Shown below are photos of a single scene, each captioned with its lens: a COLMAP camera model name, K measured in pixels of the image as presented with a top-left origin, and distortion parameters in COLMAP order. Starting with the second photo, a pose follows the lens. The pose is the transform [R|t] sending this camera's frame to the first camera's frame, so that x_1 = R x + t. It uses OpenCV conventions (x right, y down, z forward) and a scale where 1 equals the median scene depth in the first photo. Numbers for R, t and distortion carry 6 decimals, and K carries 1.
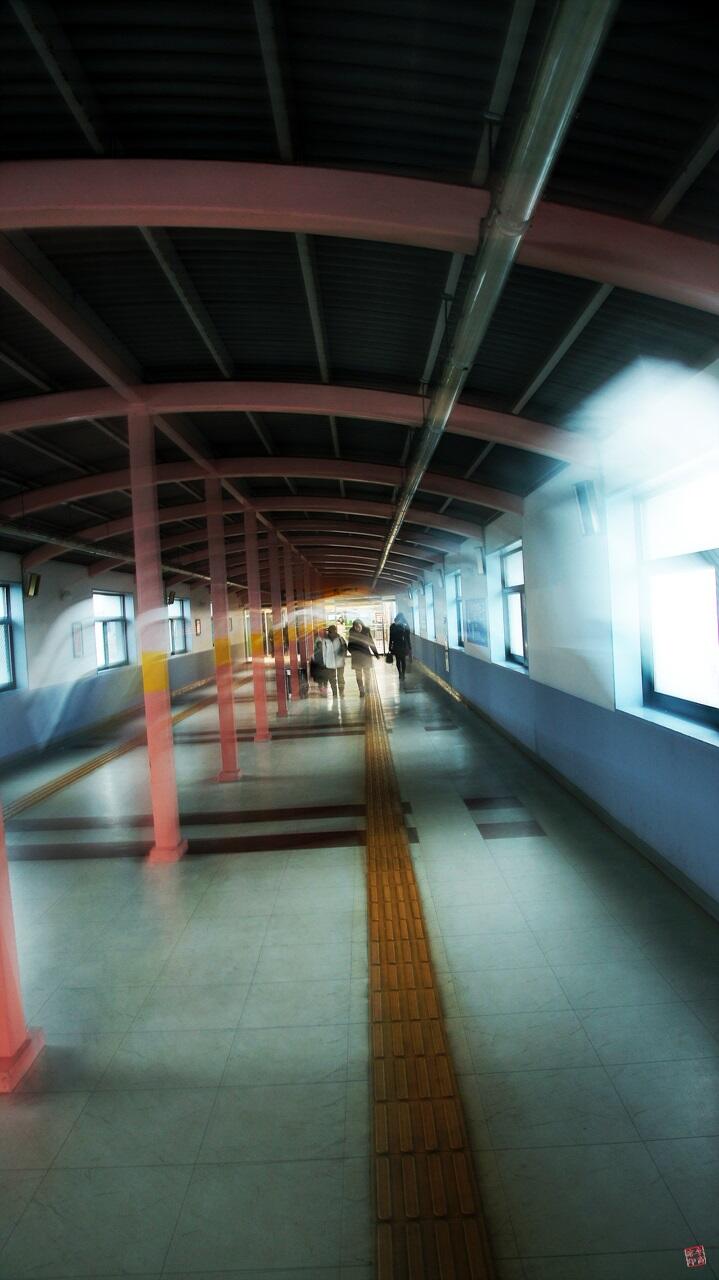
lens RADIAL K [[905.8, 0, 359.5], [0, 905.8, 640.0], [0, 0, 1]] dist [-0.002010, -0.000617]
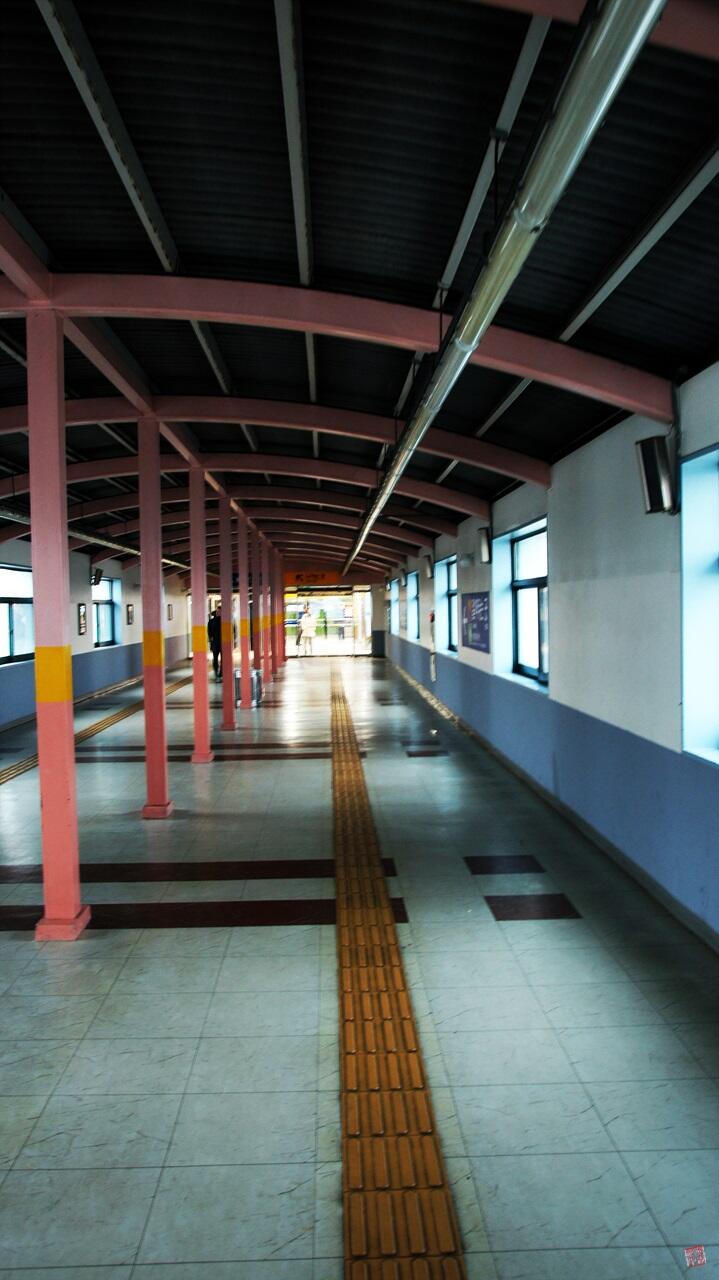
lens RADIAL K [[1013.2, 0, 359.5], [0, 1013.2, 640.0], [0, 0, 1]] dist [0.013512, 0.007196]
pose [[0.998446, 0.038790, 0.040015, -0.012449], [-0.038993, 0.999230, 0.004310, -0.005541], [-0.039817, -0.005864, 0.999190, 0.150070]]
